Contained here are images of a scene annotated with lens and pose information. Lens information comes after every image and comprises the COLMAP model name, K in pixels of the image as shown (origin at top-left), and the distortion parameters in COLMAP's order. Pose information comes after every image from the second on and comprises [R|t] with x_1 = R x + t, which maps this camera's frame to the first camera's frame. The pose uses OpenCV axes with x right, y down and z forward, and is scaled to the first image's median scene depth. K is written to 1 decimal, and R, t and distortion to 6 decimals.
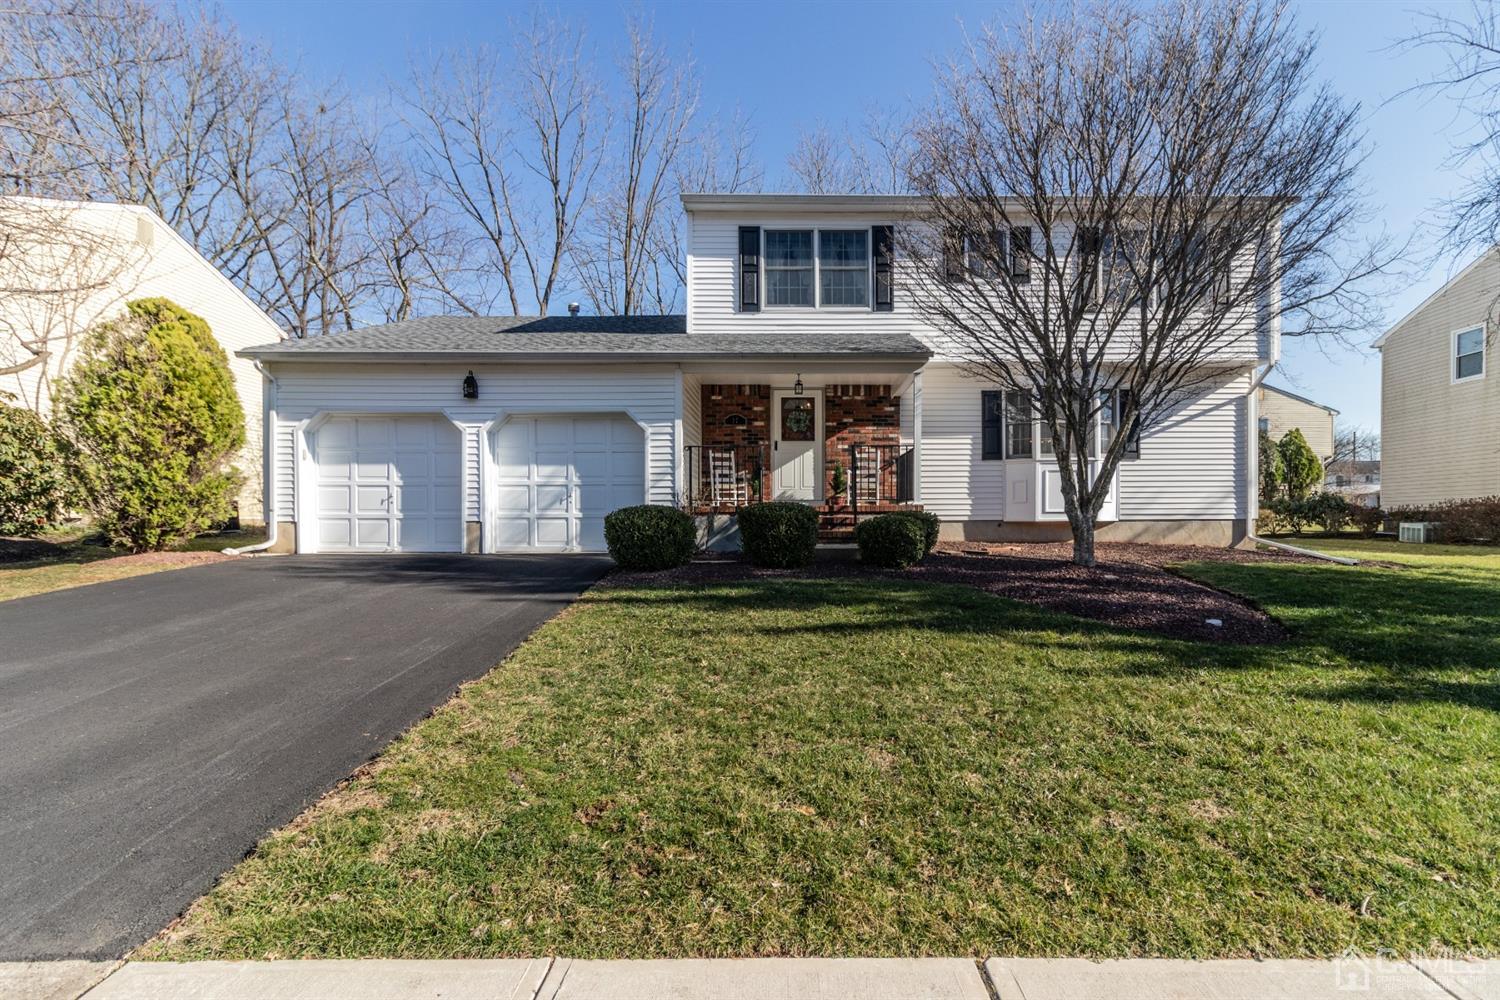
lens RADIAL K [[708.1, 0, 756.4], [0, 708.1, 537.4], [0, 0, 1]] dist [0.003561, 0.000270]
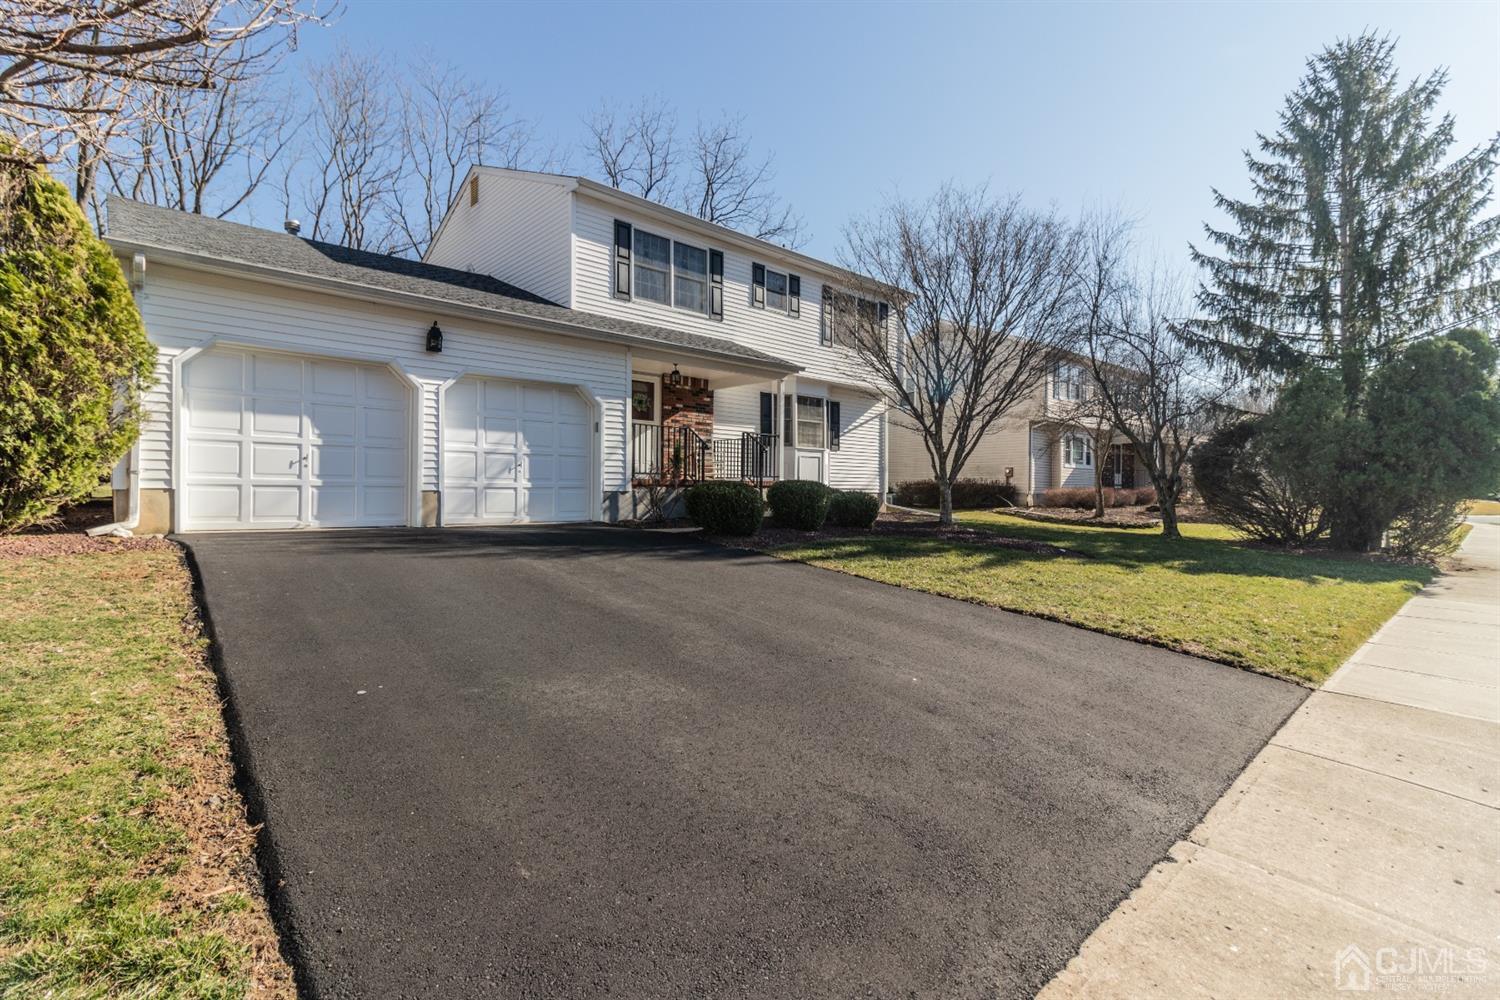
lens RADIAL K [[708.1, 0, 751.8], [0, 708.1, 497.3], [0, 0, 1]] dist [0.003561, 0.000270]
pose [[0.732110, 0.002822, 0.681180, -0.687252], [0.002666, 0.999972, -0.007009, -0.006982], [-0.681181, 0.006948, 0.732082, 0.078751]]
